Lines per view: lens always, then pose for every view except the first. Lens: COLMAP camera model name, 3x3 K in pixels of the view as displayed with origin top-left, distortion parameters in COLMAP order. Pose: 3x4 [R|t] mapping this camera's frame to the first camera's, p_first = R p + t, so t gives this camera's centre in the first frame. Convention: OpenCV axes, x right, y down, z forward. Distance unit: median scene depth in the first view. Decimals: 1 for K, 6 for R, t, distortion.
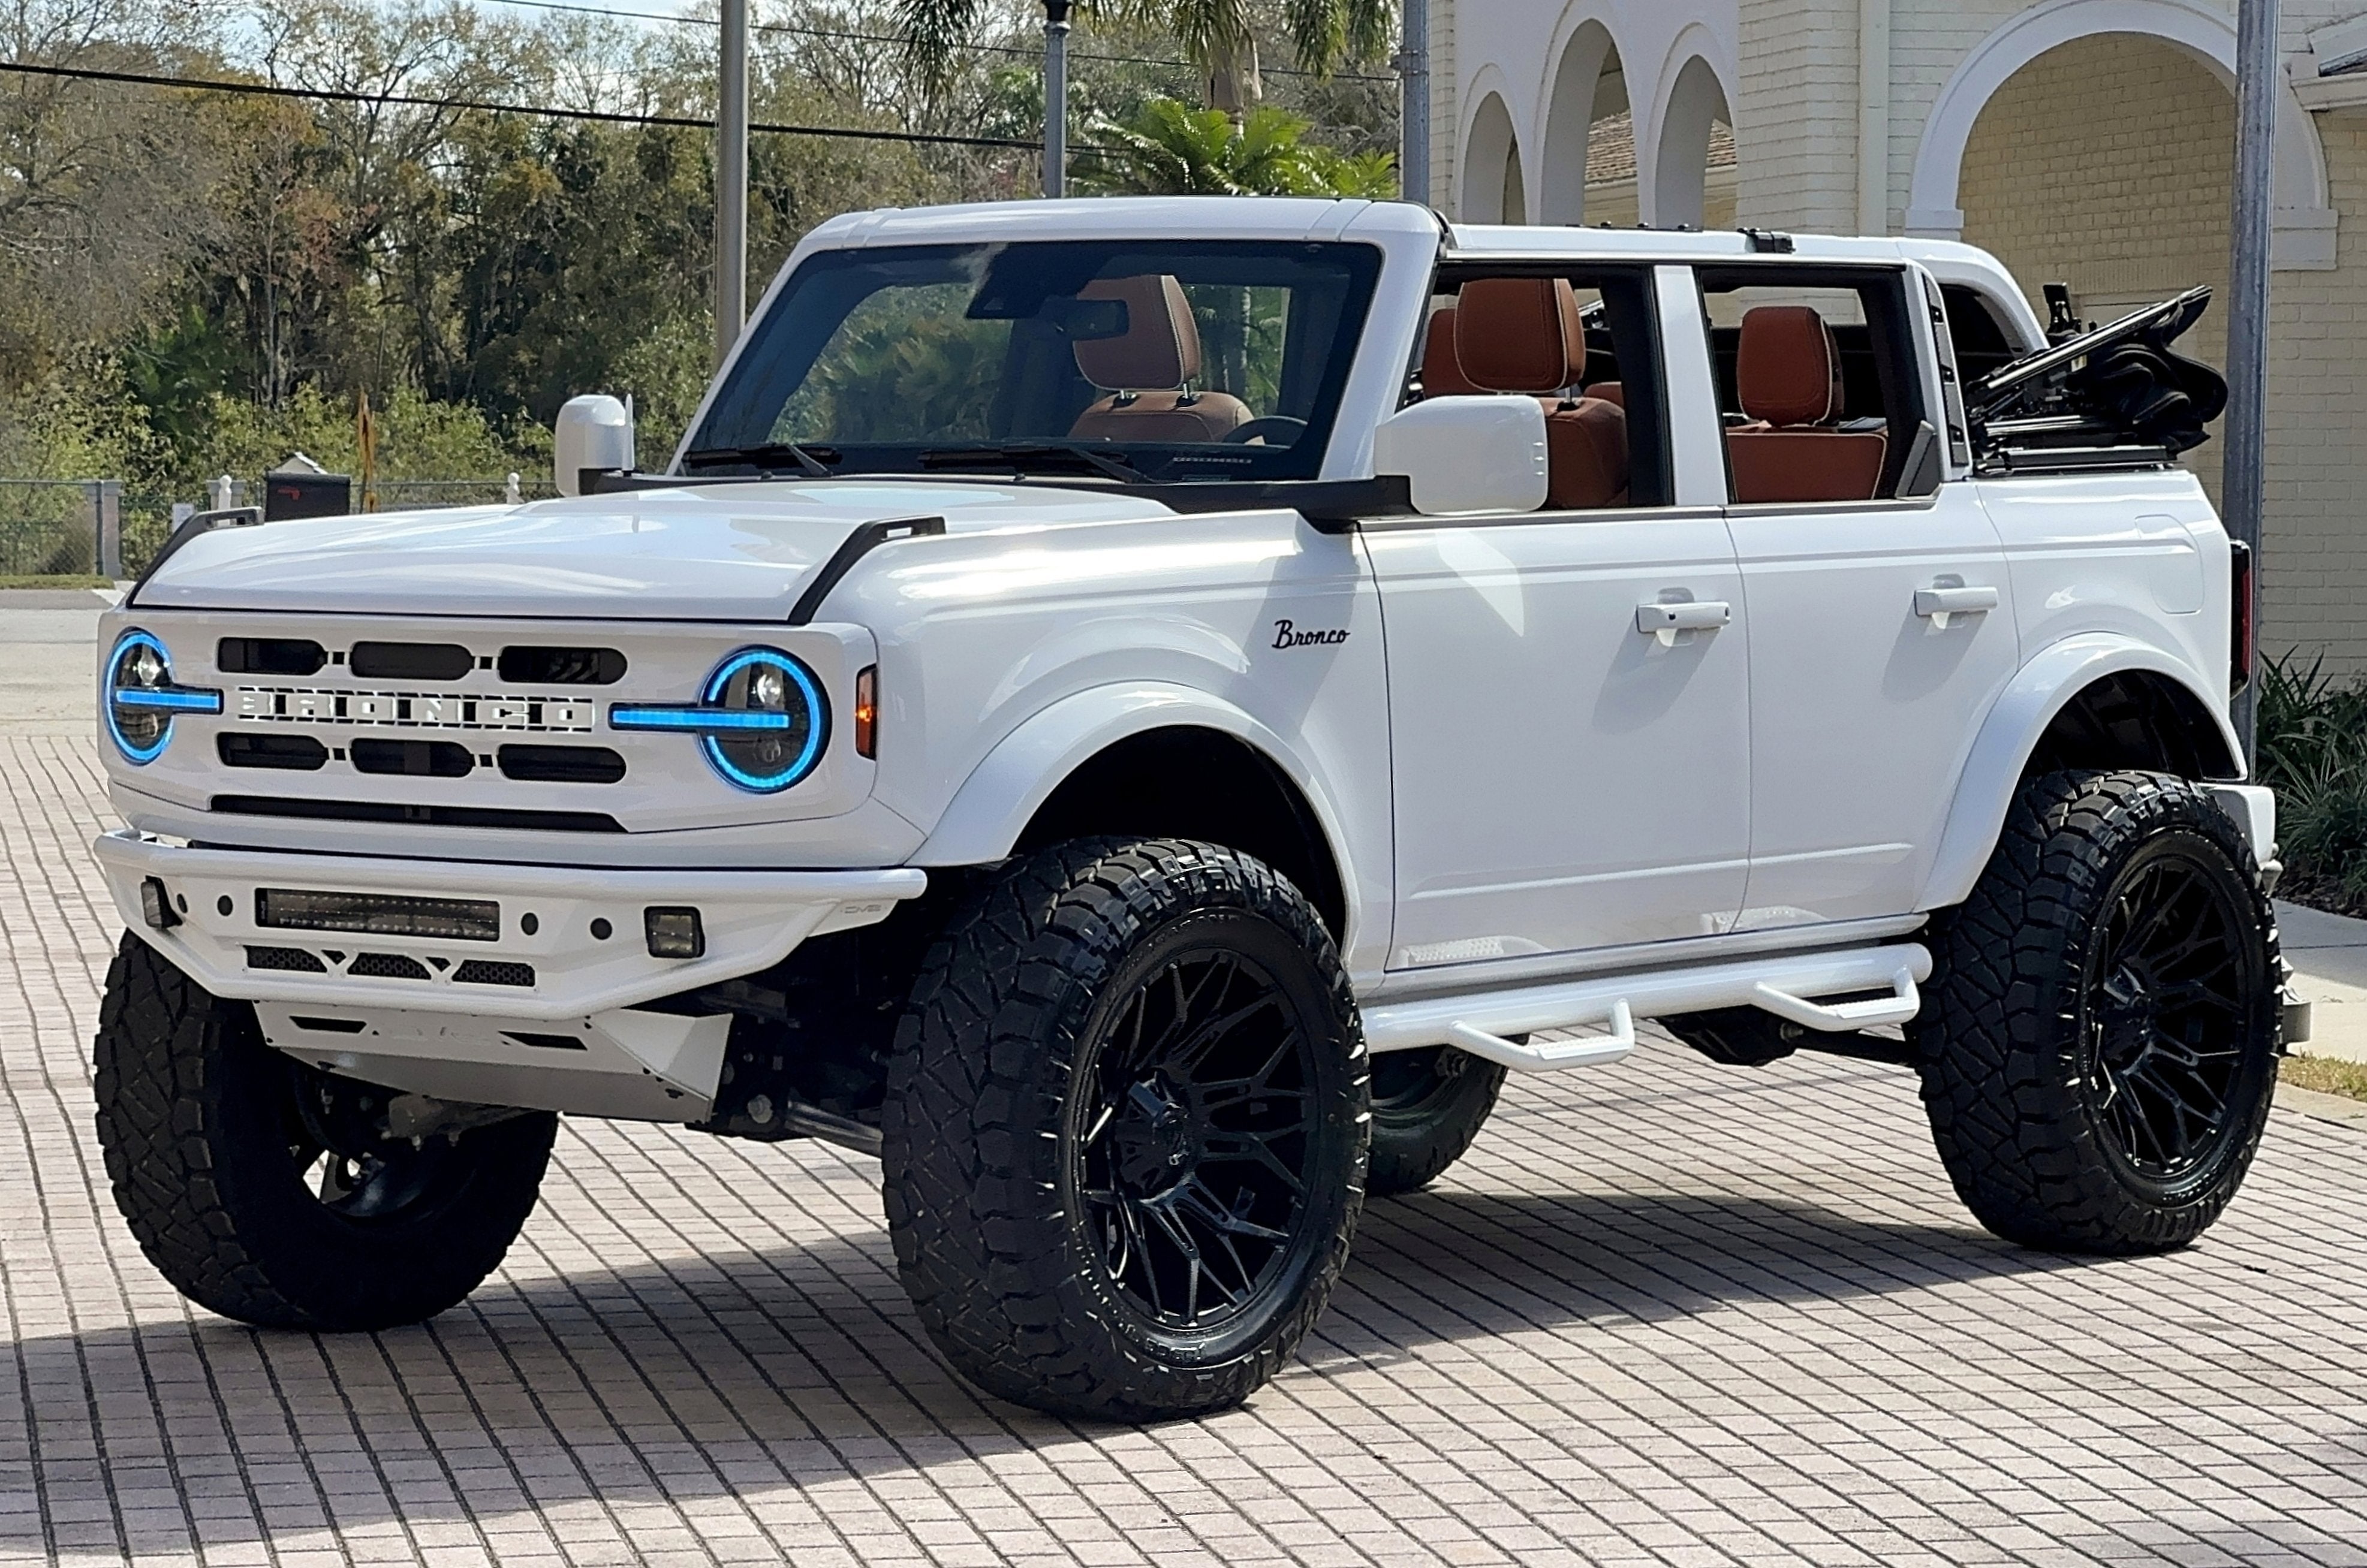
lens RADIAL K [[6739.3, 0, 1183.5], [0, 6739.3, 784.0], [0, 0, 1]] dist [0.058178, 0.763613]
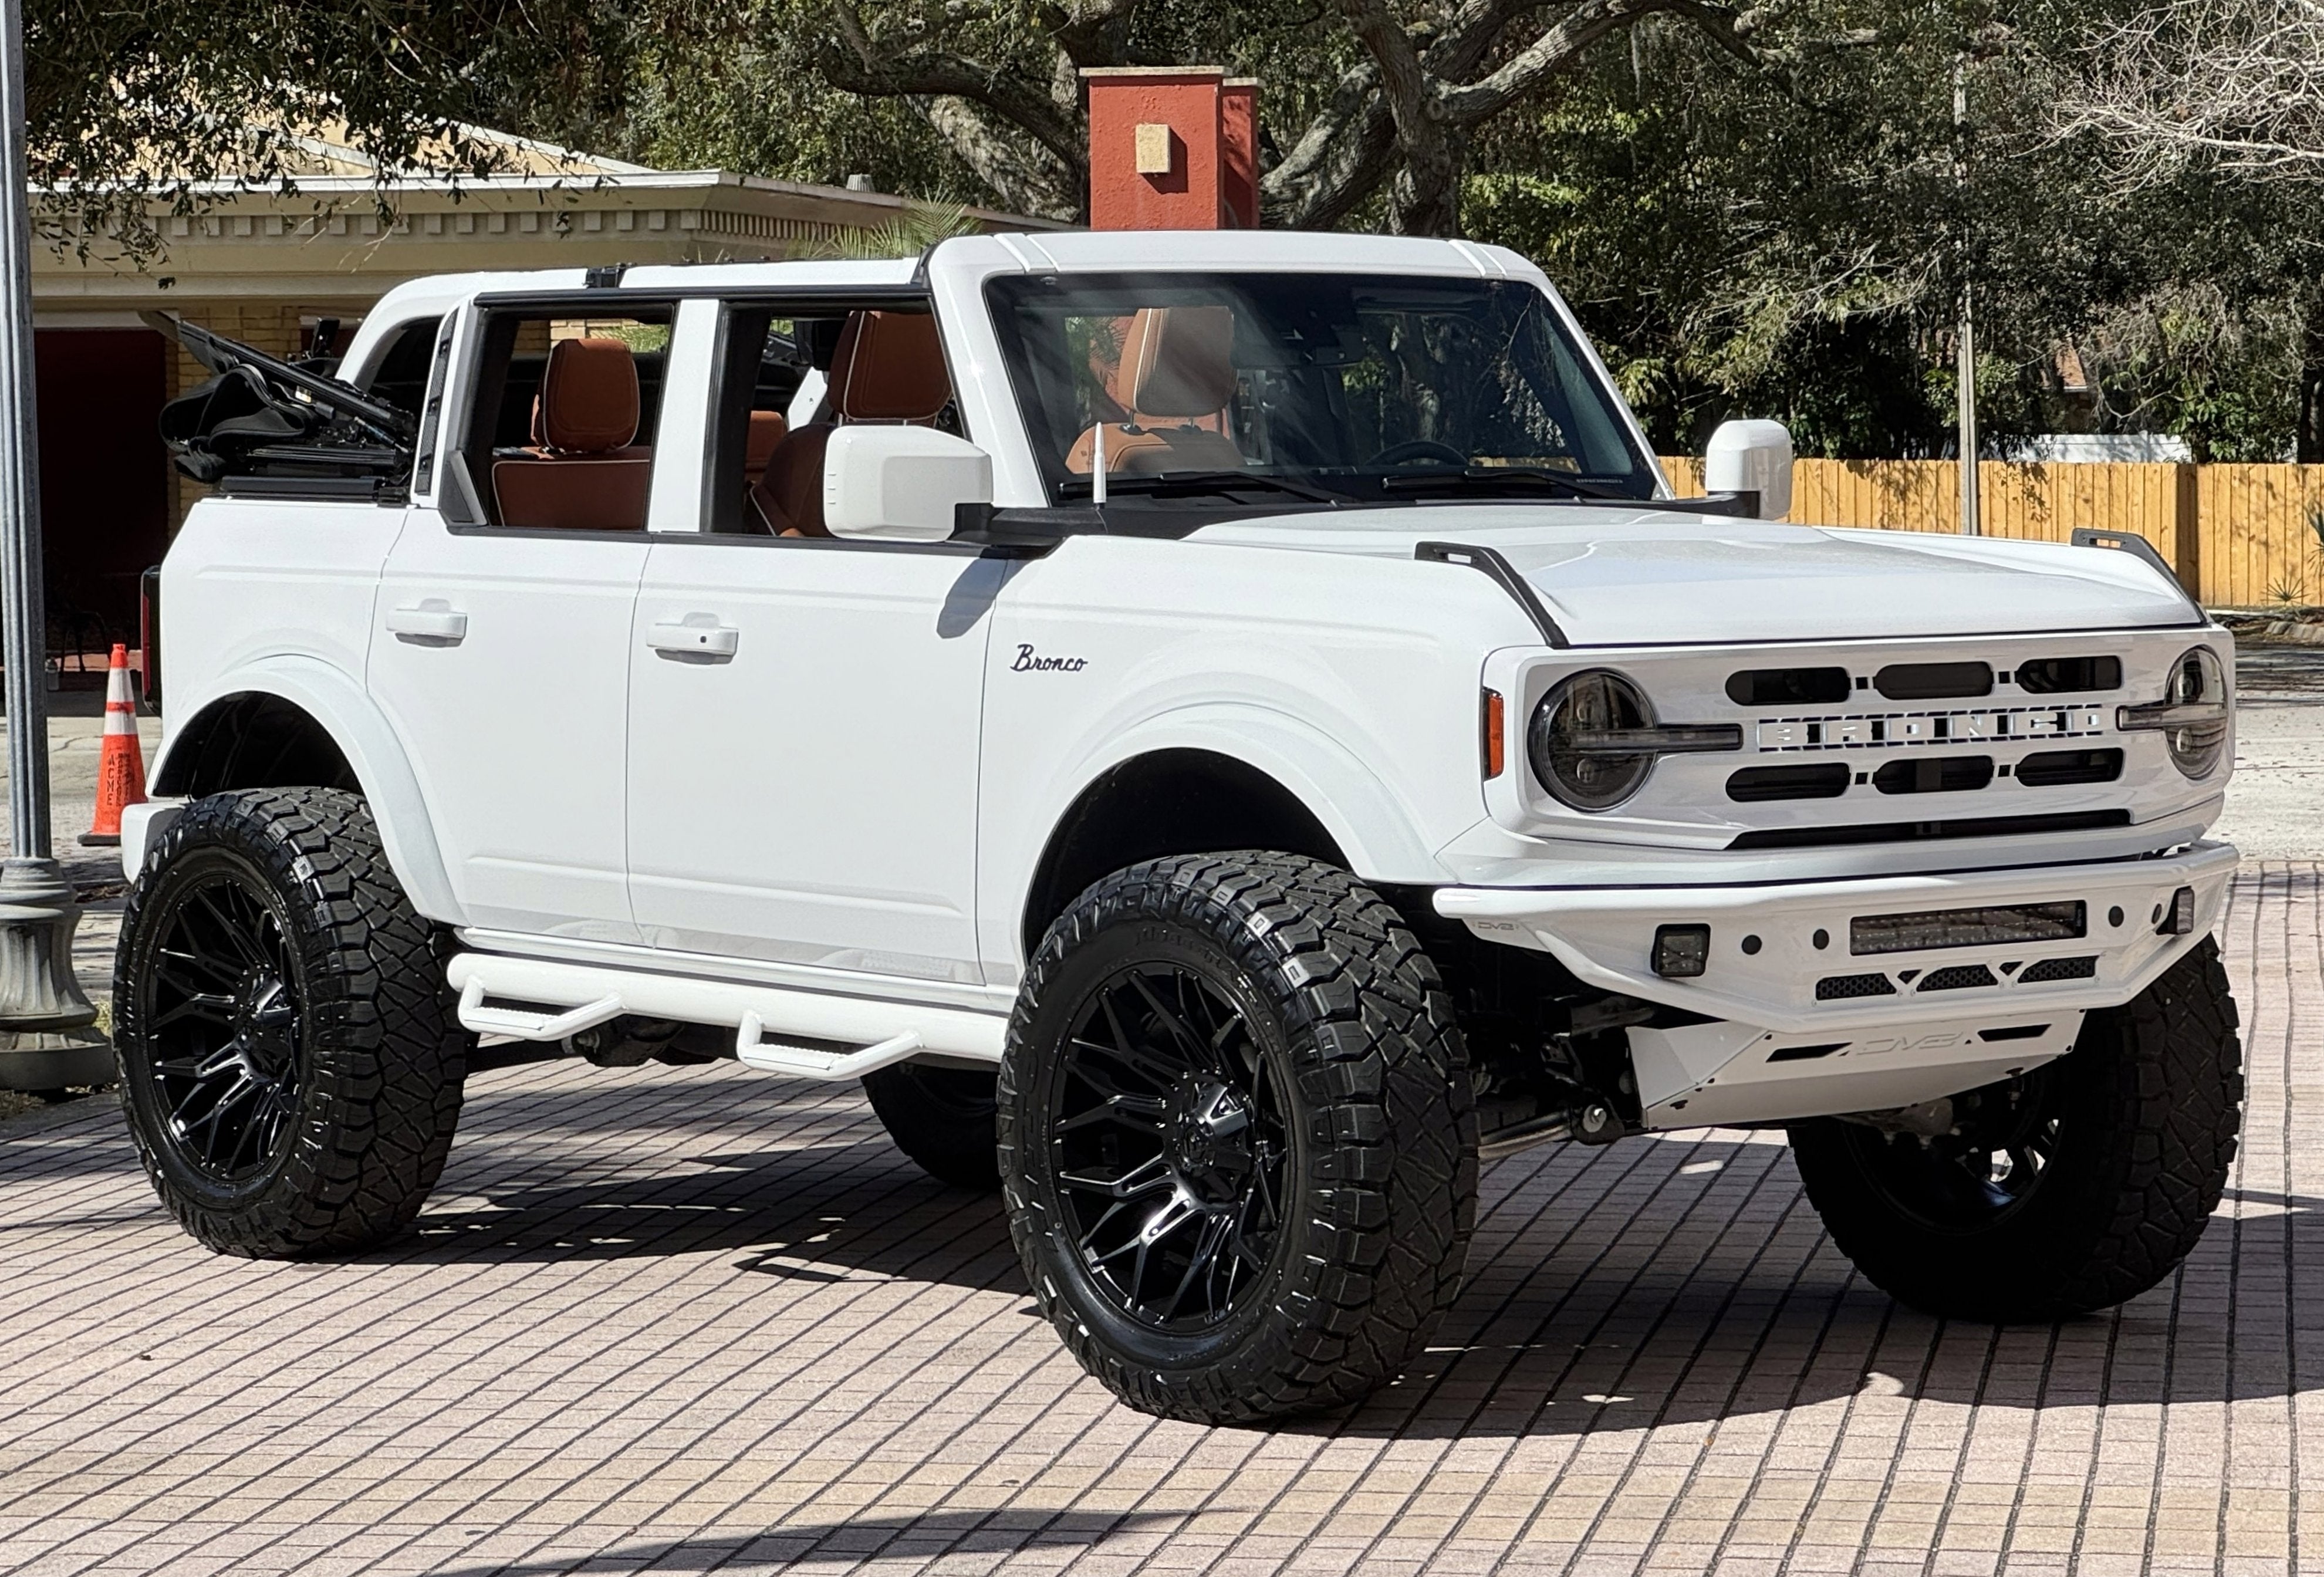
lens RADIAL K [[6638.5, 0, 1158.9], [0, 6638.5, 739.0], [0, 0, 1]] dist [-0.496549, 13.124223]
pose [[0.226352, -0.047426, 0.972890, -1.055296], [0.059850, 0.997604, 0.034706, -0.048409], [-0.972205, 0.050371, 0.228648, 0.833910]]
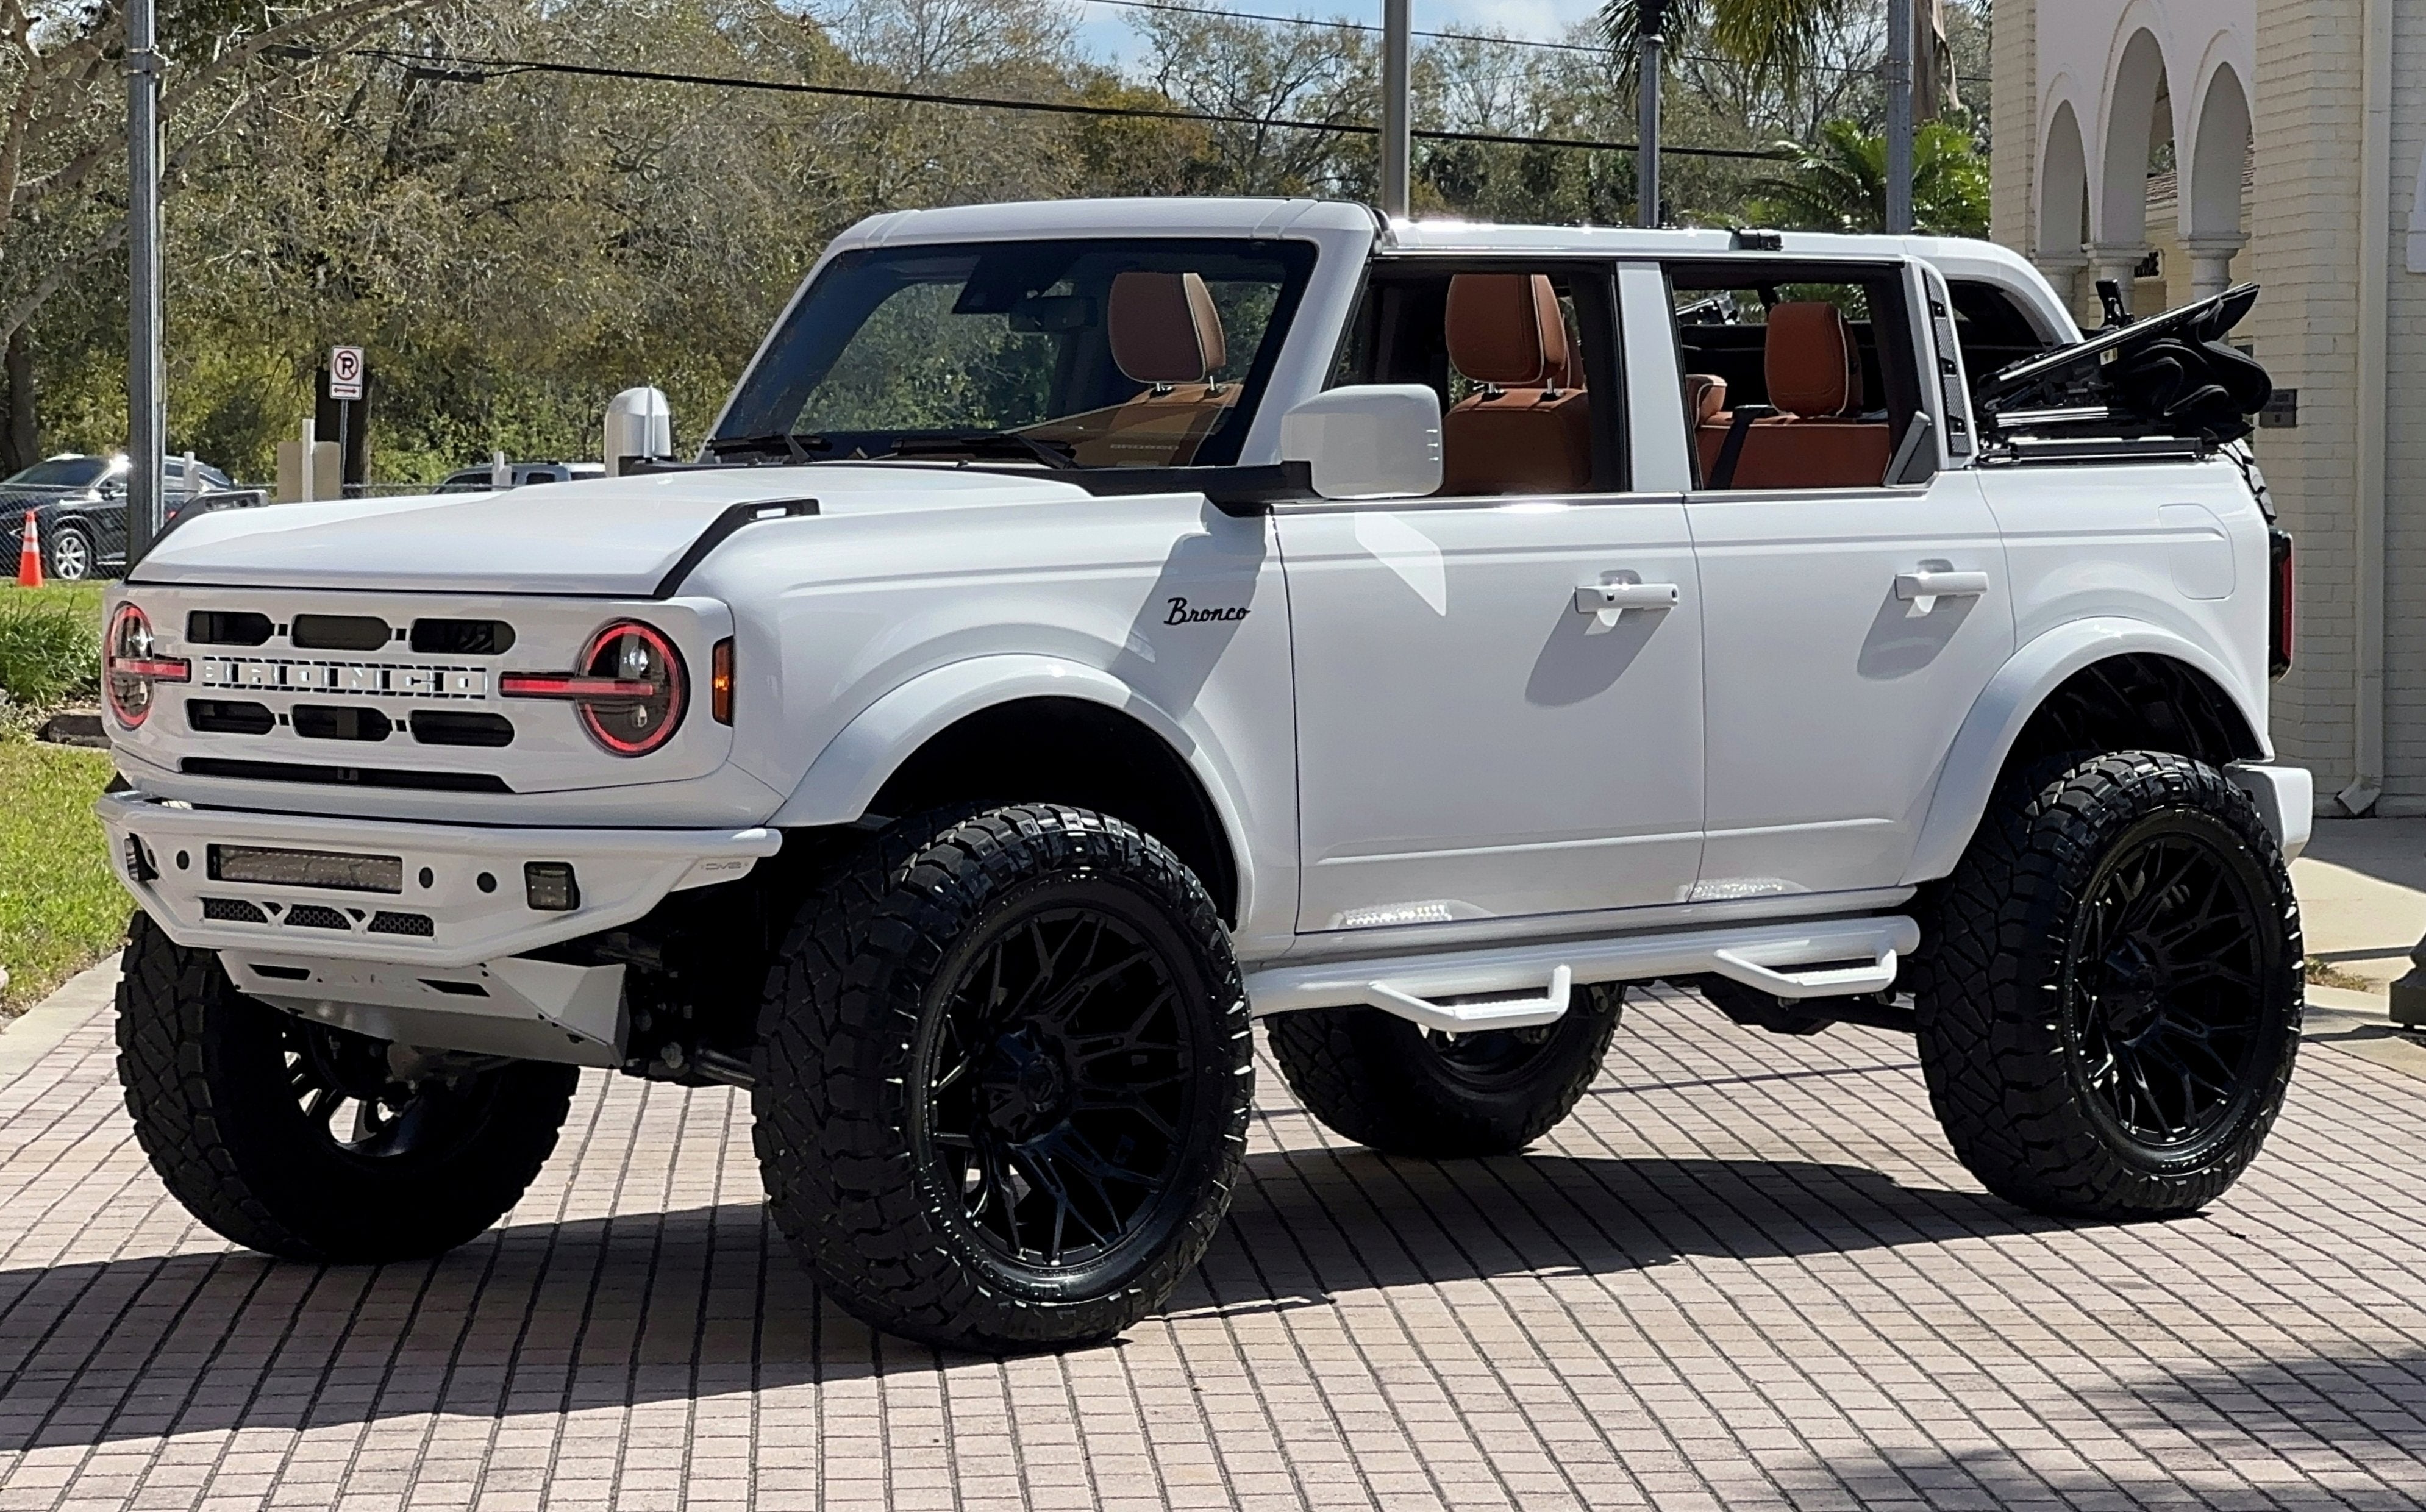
lens RADIAL K [[6648.8, 0, 1223.7], [0, 6648.8, 712.0], [0, 0, 1]] dist [-0.105332, 4.964037]
pose [[0.992997, 0.004628, -0.118046, 0.140835], [-0.006037, 0.999915, -0.011580, 0.005417], [0.117982, 0.012211, 0.992941, -0.029987]]
